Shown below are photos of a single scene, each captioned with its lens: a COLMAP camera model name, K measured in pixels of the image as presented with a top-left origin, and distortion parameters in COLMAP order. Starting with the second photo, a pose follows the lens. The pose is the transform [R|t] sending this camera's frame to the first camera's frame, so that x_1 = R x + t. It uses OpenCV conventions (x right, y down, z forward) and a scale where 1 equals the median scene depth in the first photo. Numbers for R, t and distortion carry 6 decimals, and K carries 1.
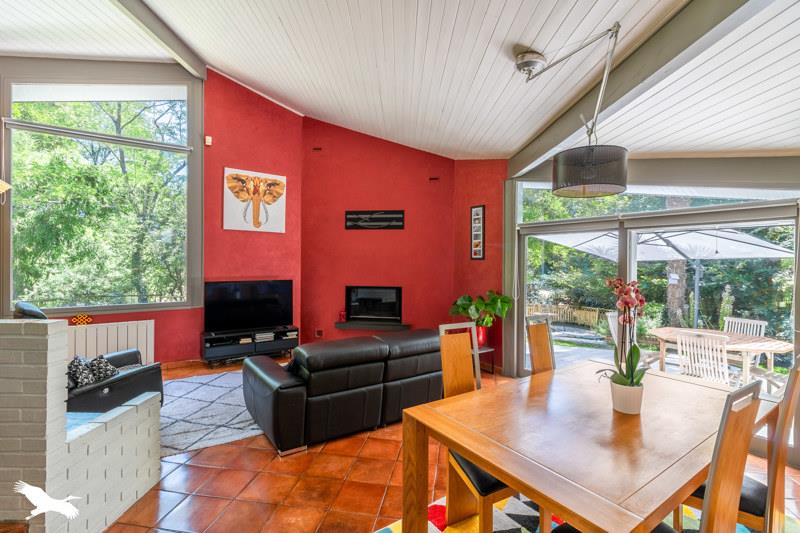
lens RADIAL K [[374.9, 0, 397.9], [0, 374.9, 260.7], [0, 0, 1]] dist [-0.000369, 0.000613]
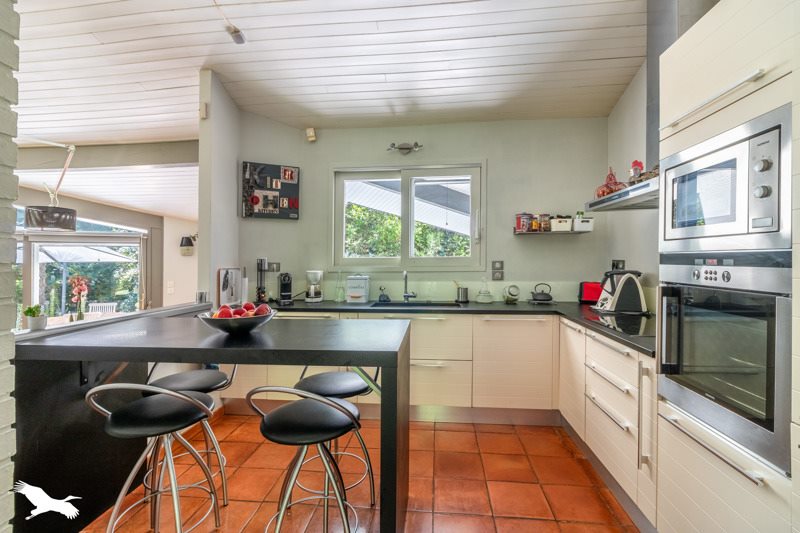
lens RADIAL K [[374.9, 0, 399.6], [0, 374.9, 261.6], [0, 0, 1]] dist [-0.000369, 0.000613]
pose [[0.099055, -0.011829, 0.995012, -0.335556], [0.004431, 0.999925, 0.011447, -0.015353], [-0.995072, 0.003275, 0.099100, -0.243700]]
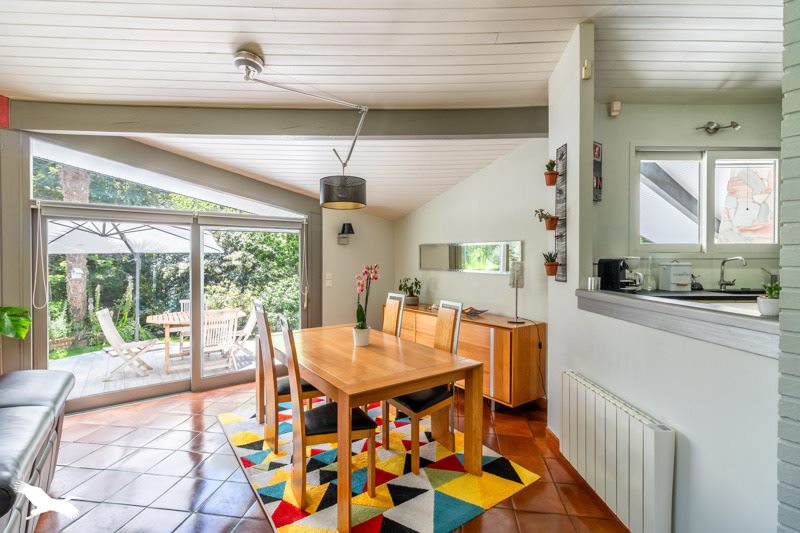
lens RADIAL K [[374.9, 0, 396.3], [0, 374.9, 263.7], [0, 0, 1]] dist [-0.000369, 0.000613]
pose [[-0.015066, -0.018731, 0.999711, -0.301832], [-0.002000, 0.999823, 0.018703, 0.004714], [-0.999884, -0.001718, -0.015101, 0.255601]]
